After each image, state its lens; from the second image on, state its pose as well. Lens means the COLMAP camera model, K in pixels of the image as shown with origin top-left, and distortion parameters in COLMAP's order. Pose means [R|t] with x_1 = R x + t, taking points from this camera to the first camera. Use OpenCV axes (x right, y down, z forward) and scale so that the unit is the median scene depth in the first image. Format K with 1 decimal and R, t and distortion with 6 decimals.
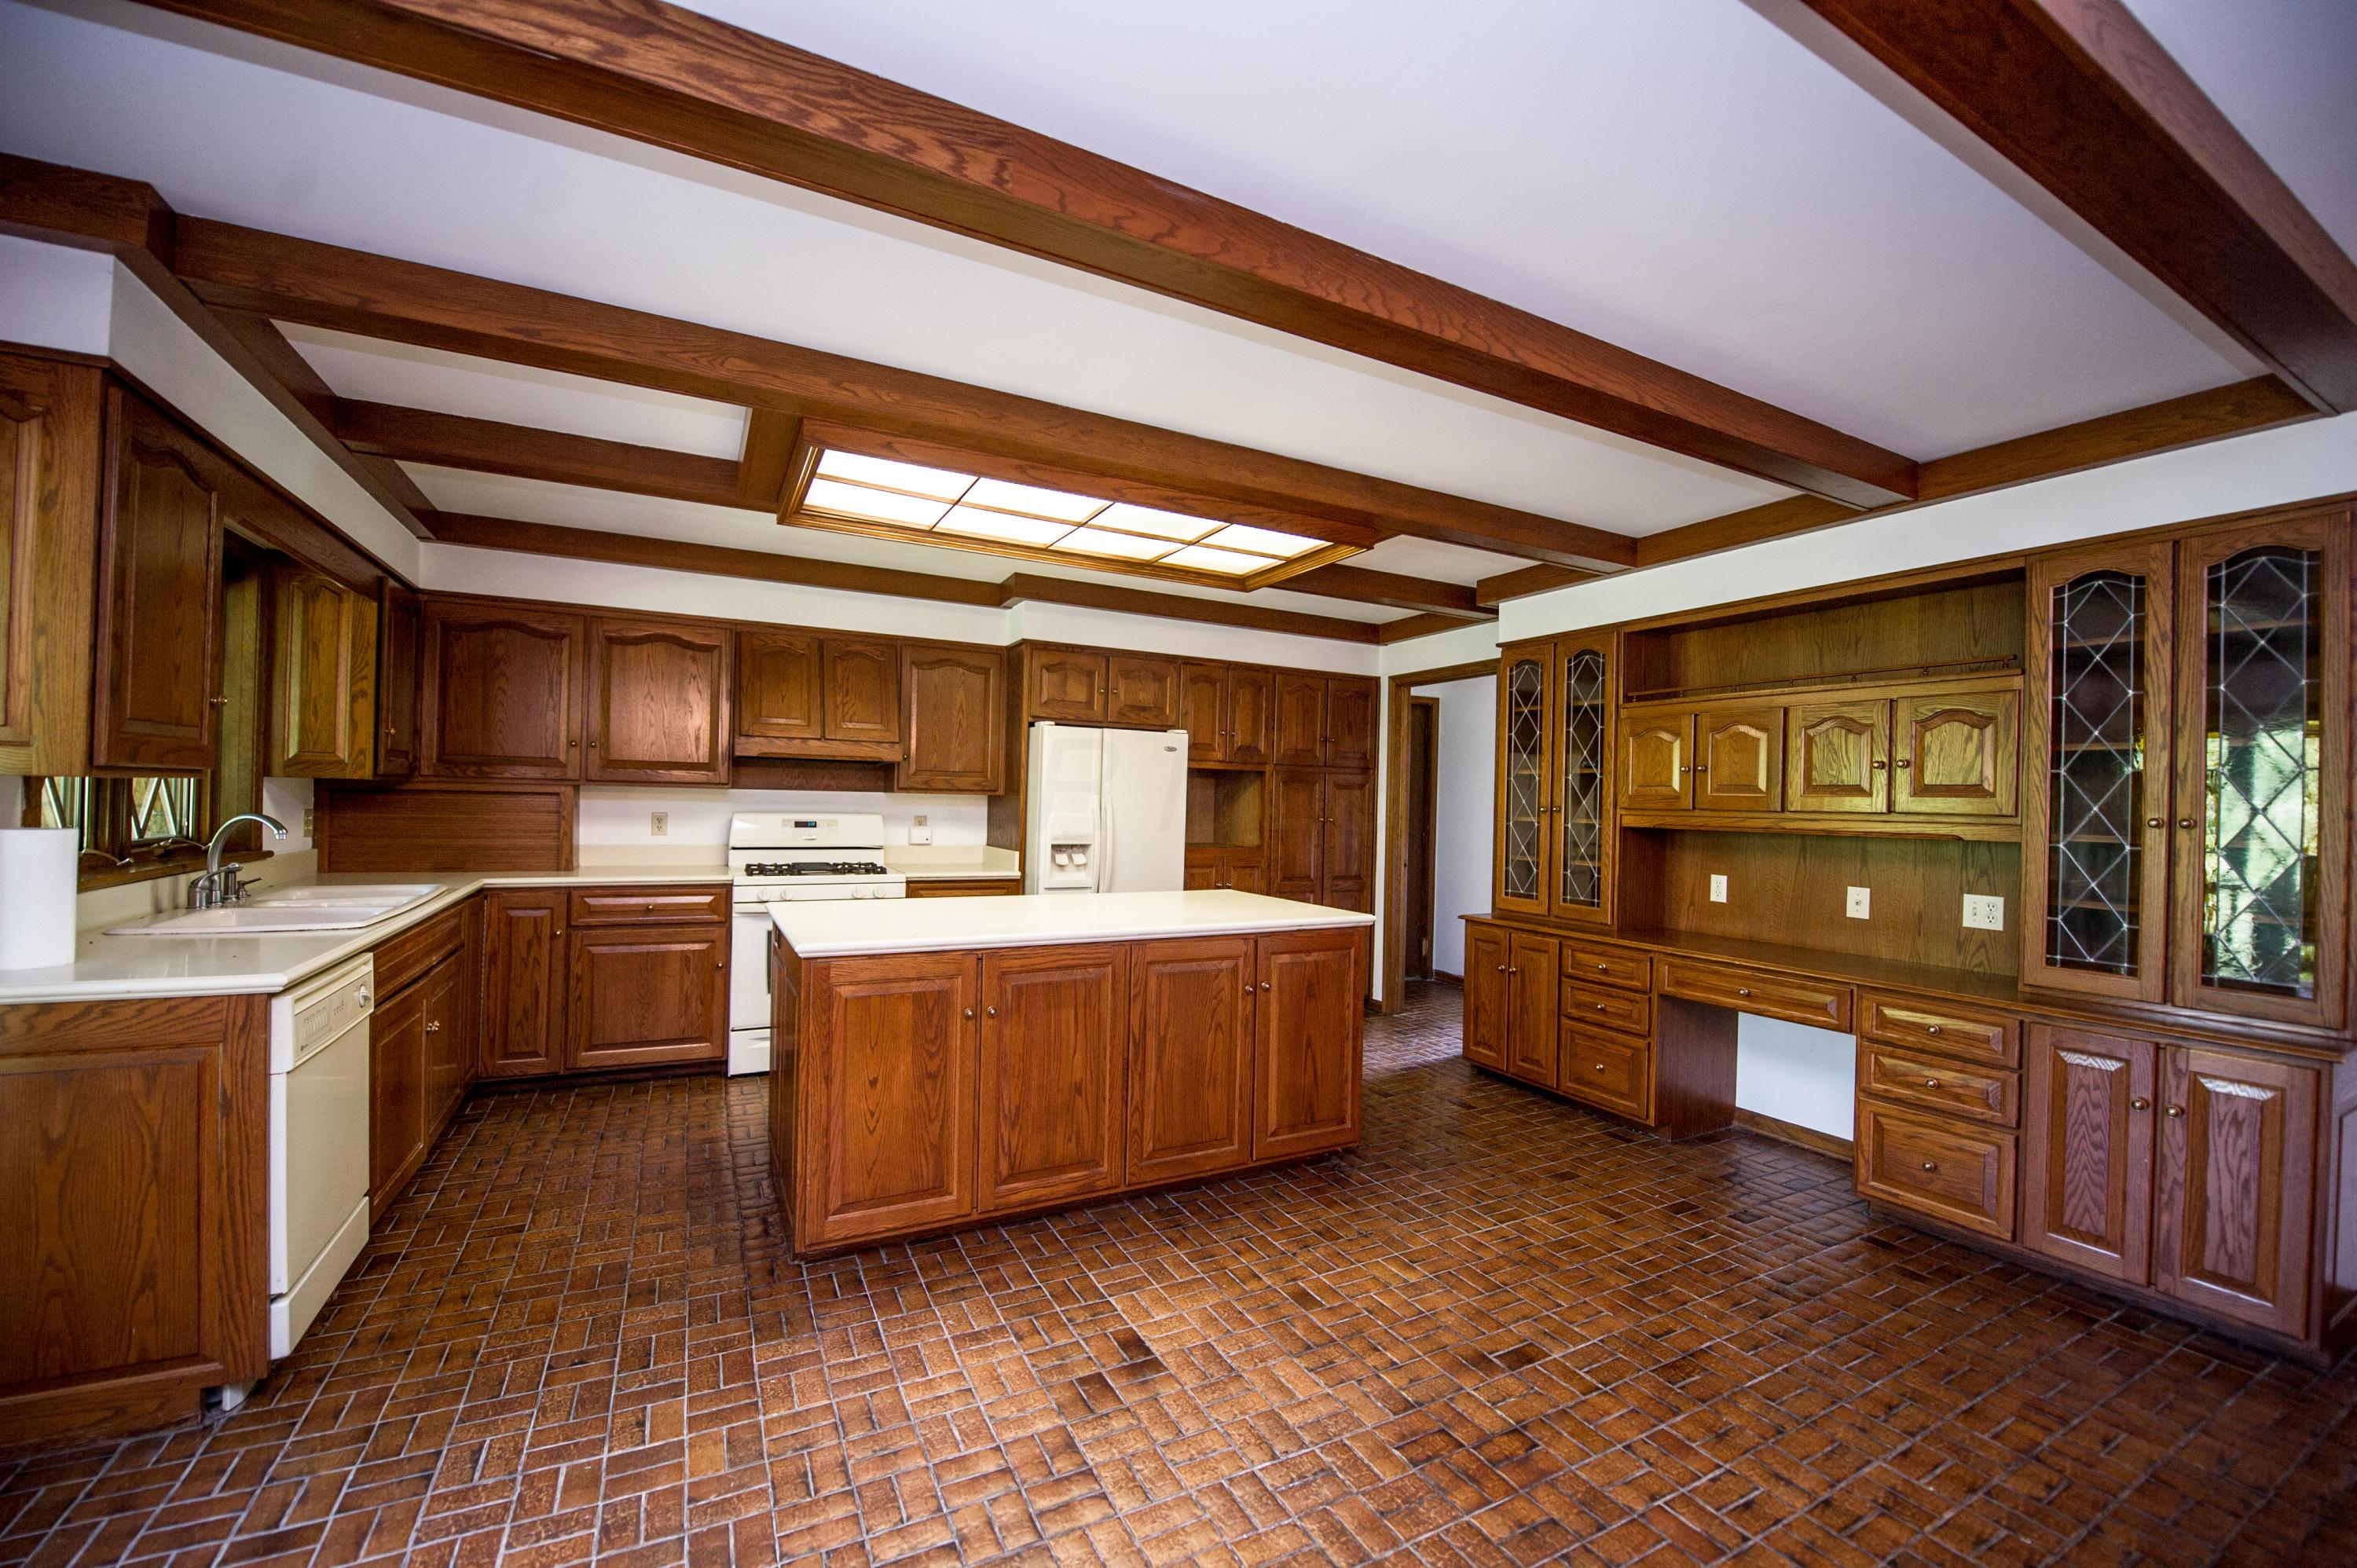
lens RADIAL K [[948.9, 0, 1187.8], [0, 948.9, 798.4], [0, 0, 1]] dist [-0.012059, -0.004045]
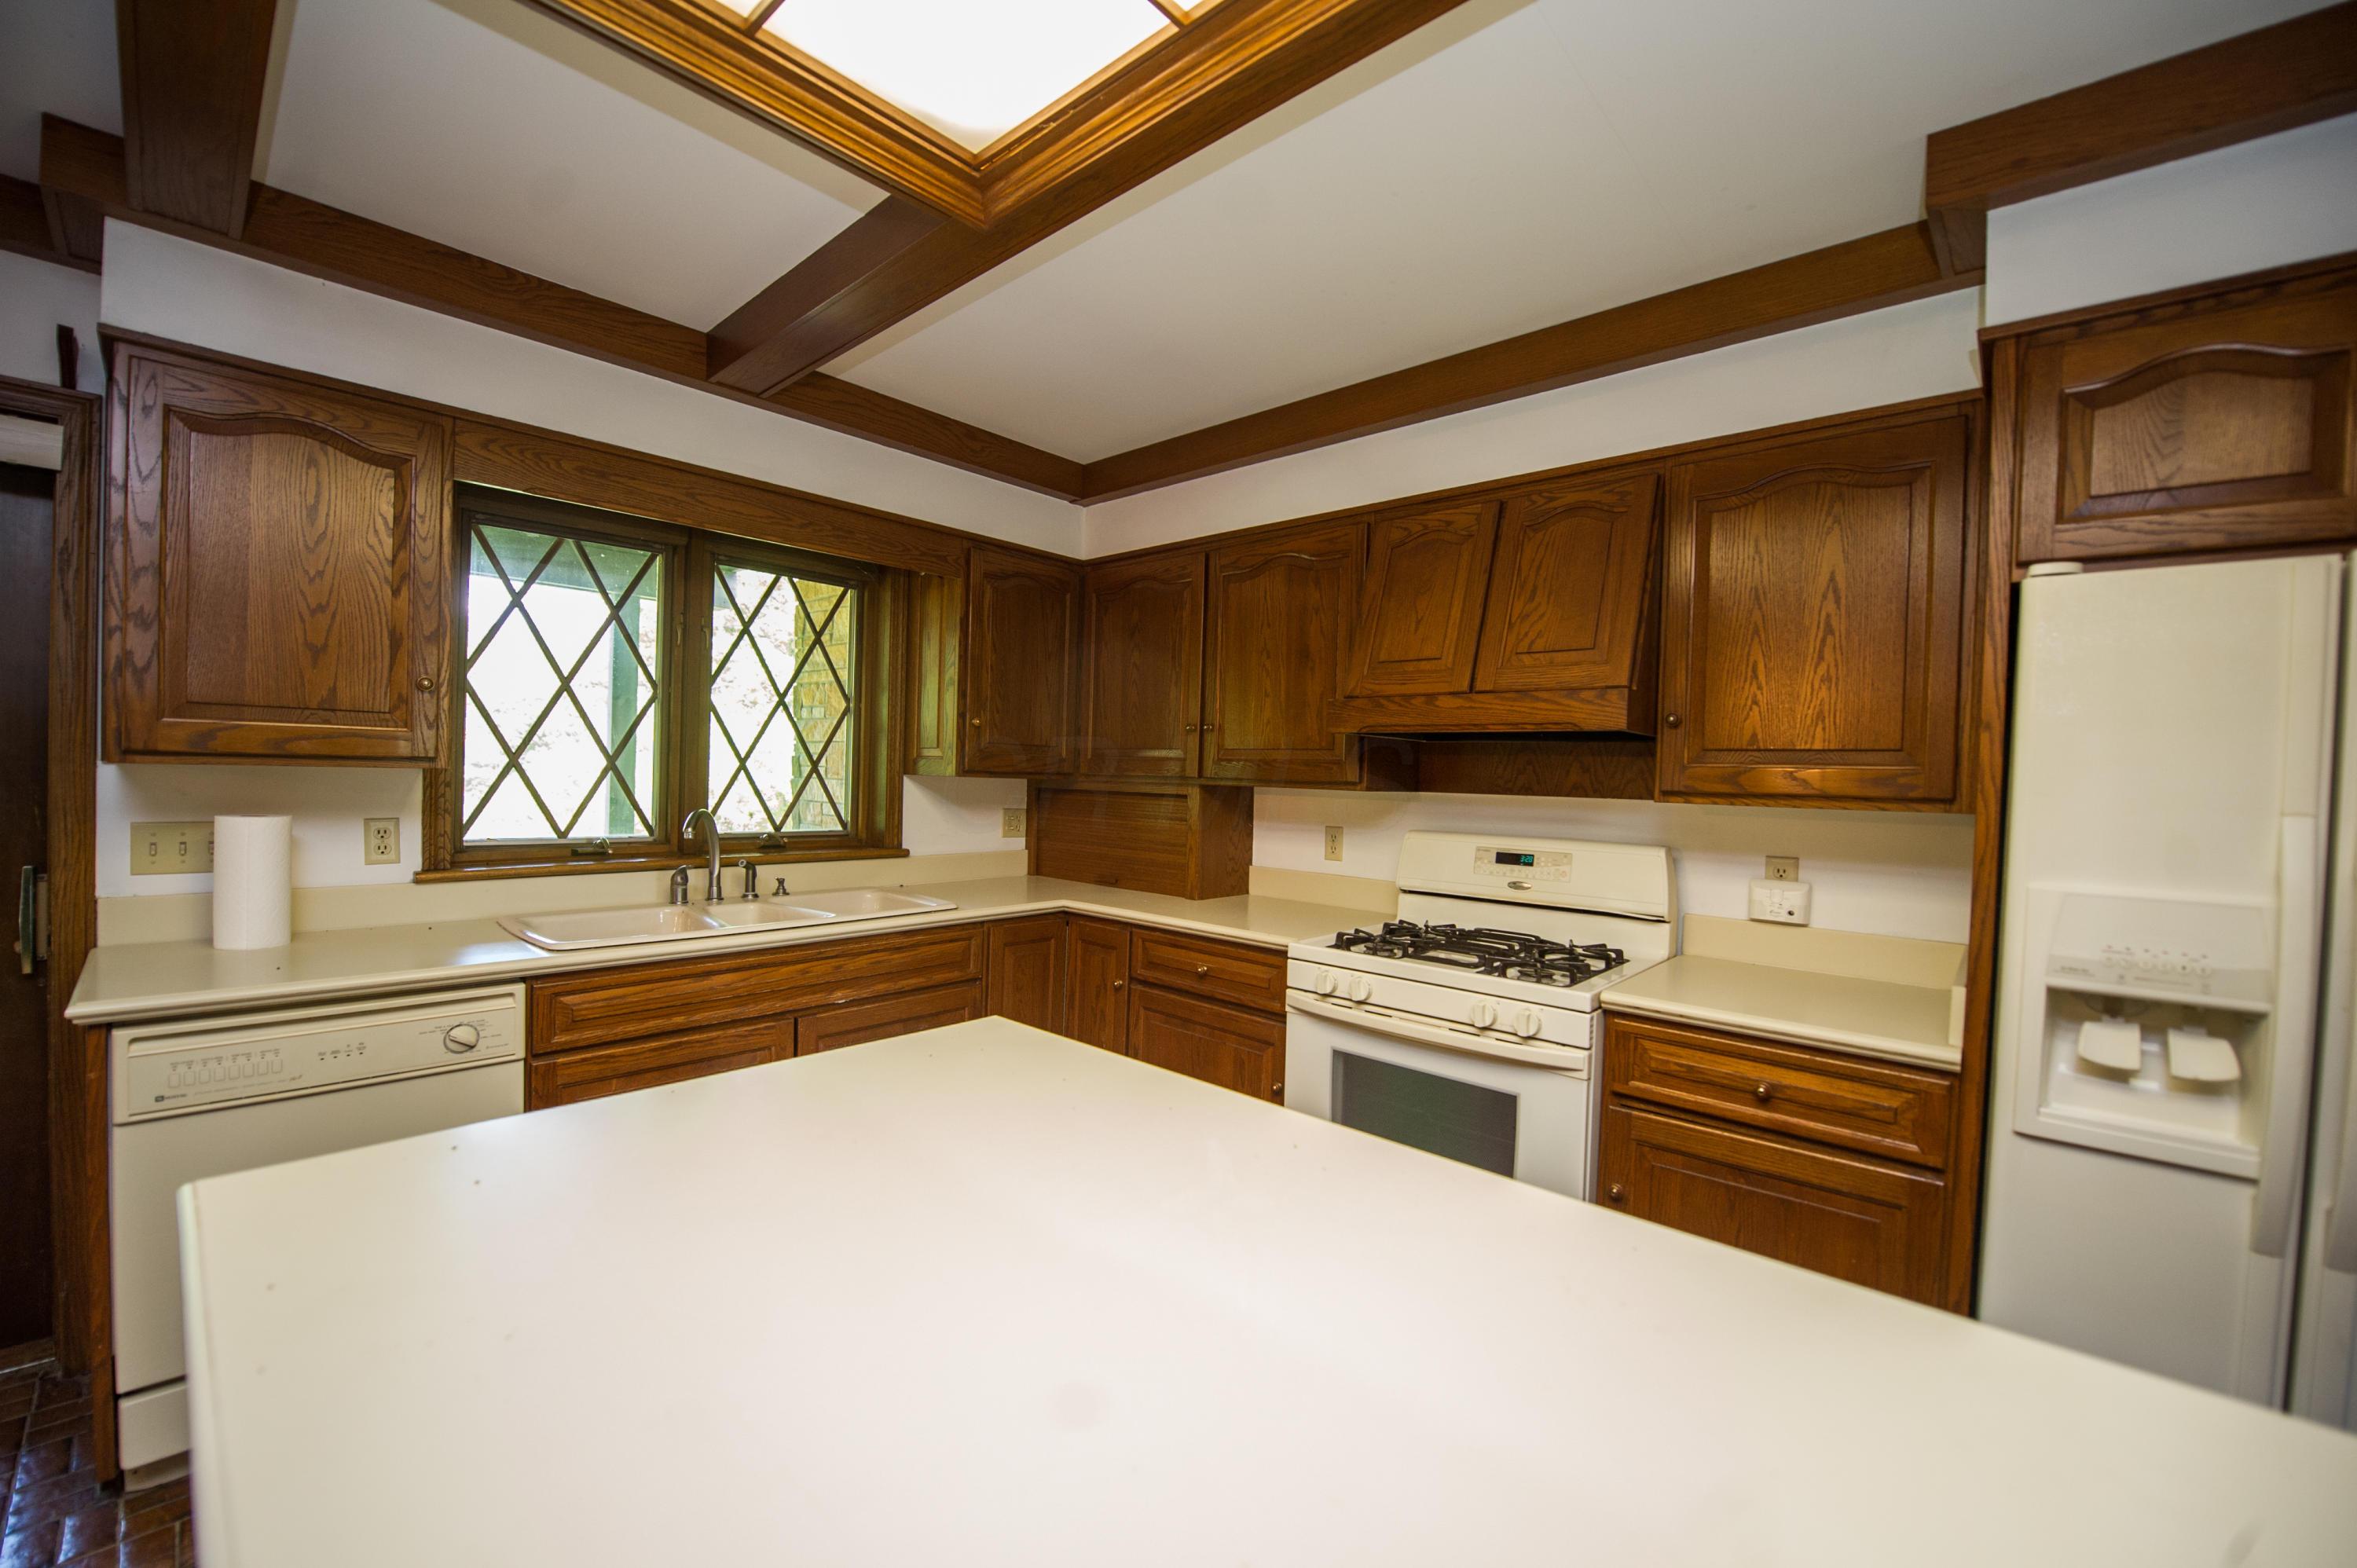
lens RADIAL K [[948.9, 0, 1166.2], [0, 948.9, 789.0], [0, 0, 1]] dist [-0.012059, -0.004045]
pose [[0.324189, 0.000234, -0.945992, 0.038665], [-0.019619, 0.999787, -0.006476, -0.004710], [0.945789, 0.020659, 0.324125, 0.662051]]
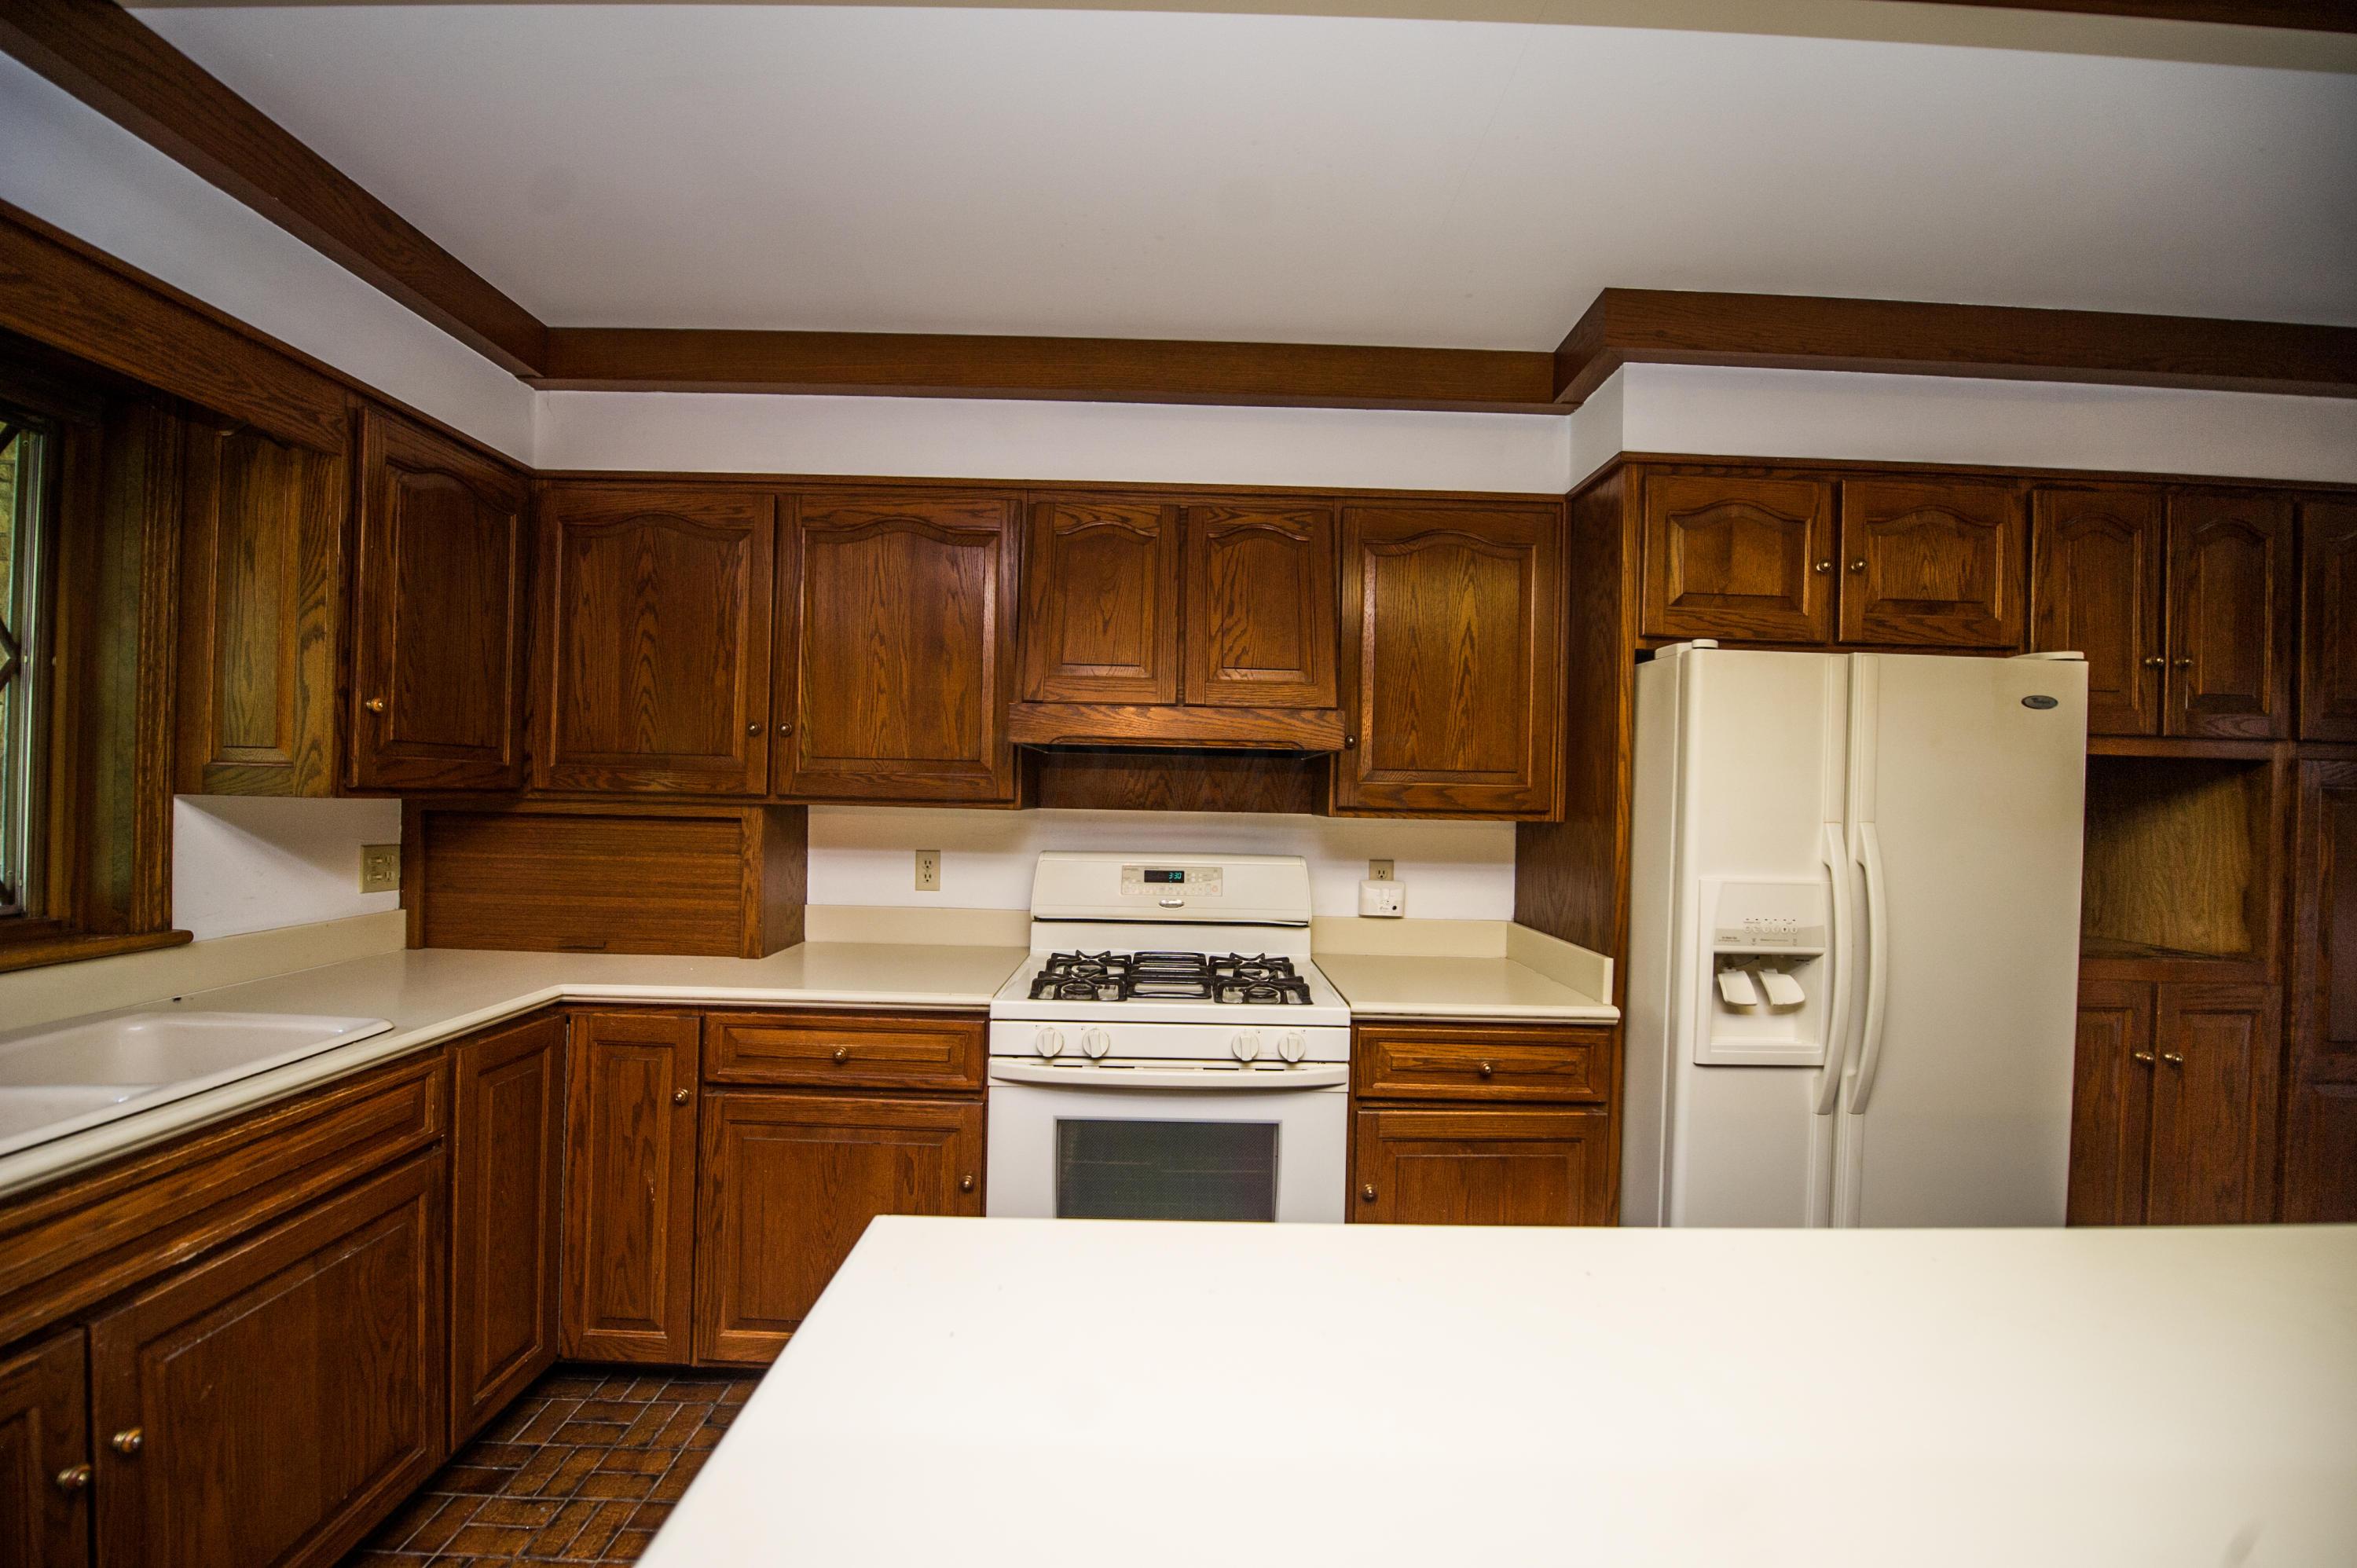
lens RADIAL K [[948.9, 0, 1179.2], [0, 948.9, 789.2], [0, 0, 1]] dist [-0.012059, -0.004045]
pose [[0.885599, -0.006613, -0.464404, -0.159652], [-0.000540, 0.999883, -0.015270, -0.012906], [0.464451, 0.013774, 0.885492, 0.560453]]
